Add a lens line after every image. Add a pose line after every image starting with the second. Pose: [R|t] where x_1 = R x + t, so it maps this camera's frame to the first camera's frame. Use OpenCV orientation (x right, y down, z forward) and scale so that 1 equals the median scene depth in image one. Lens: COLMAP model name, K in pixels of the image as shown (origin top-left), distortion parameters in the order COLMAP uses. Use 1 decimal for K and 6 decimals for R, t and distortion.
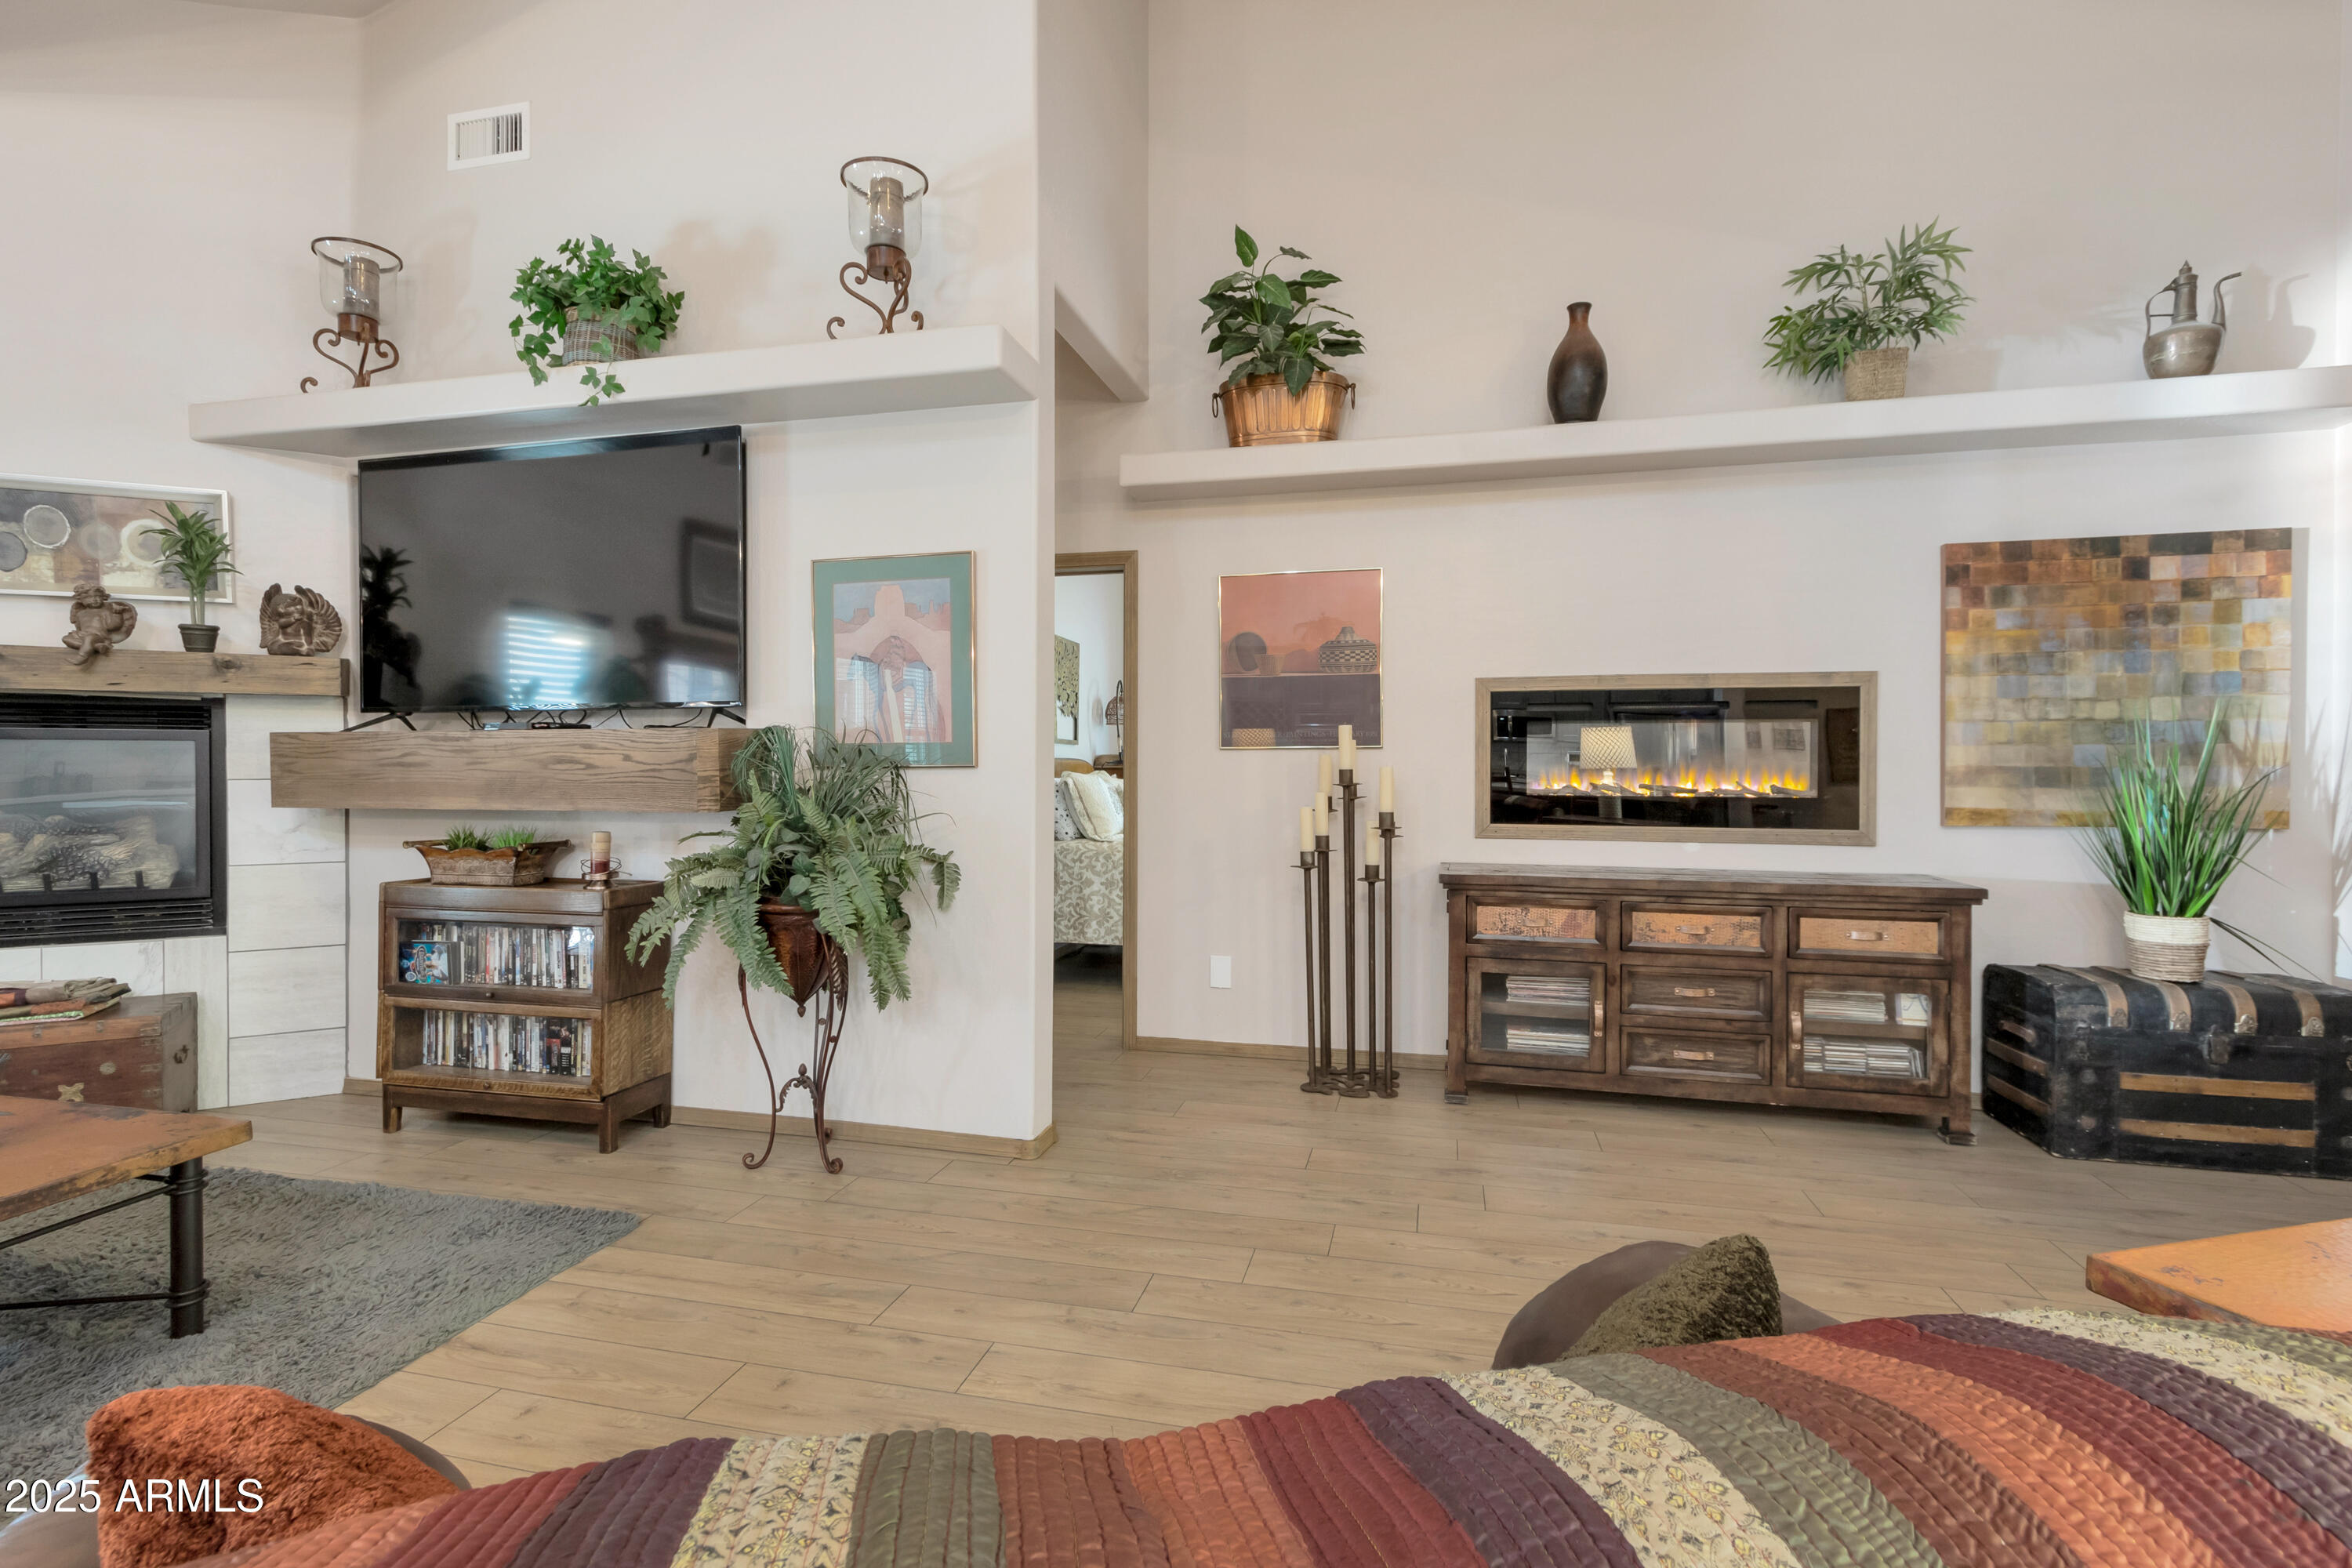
lens RADIAL K [[1087.1, 0, 1177.0], [0, 1087.1, 774.2], [0, 0, 1]] dist [-0.002136, -0.001505]
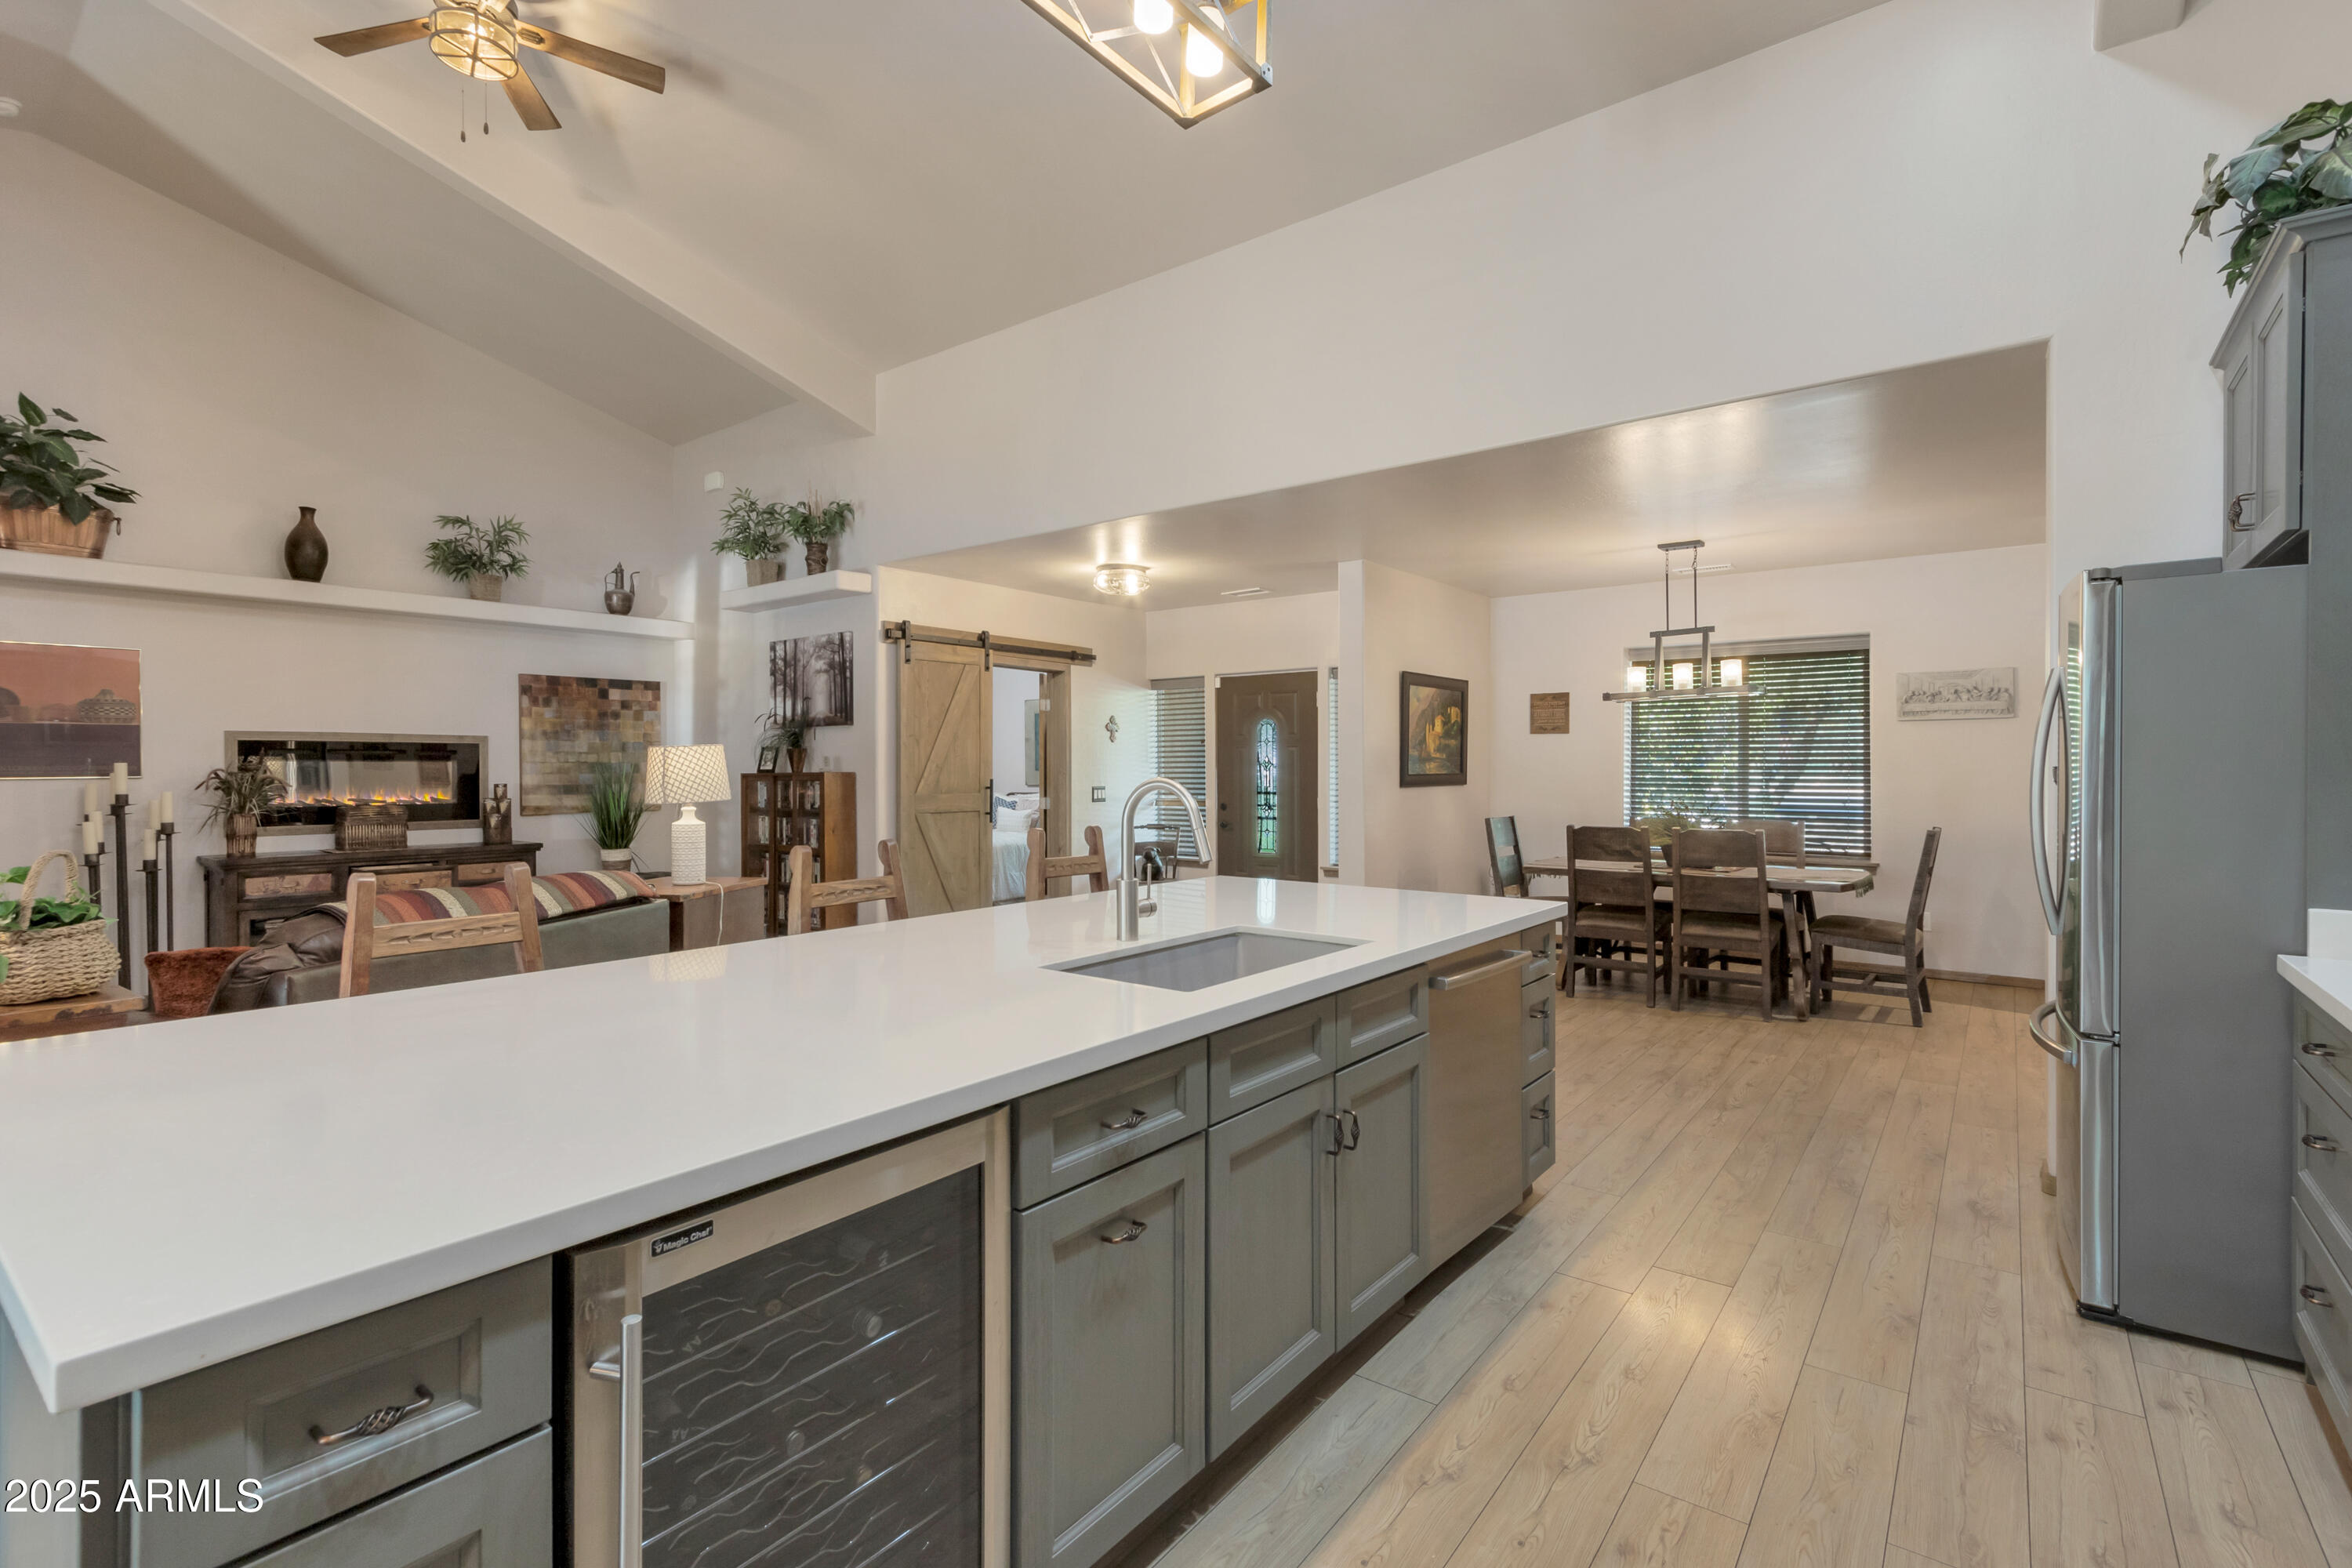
lens RADIAL K [[1087.1, 0, 1177.0], [0, 1087.1, 774.2], [0, 0, 1]] dist [-0.002136, -0.001505]
pose [[0.384826, -0.007105, 0.922962, -0.675630], [0.017722, 0.999843, 0.000307, -0.006766], [-0.922819, 0.016238, 0.384892, -0.884585]]
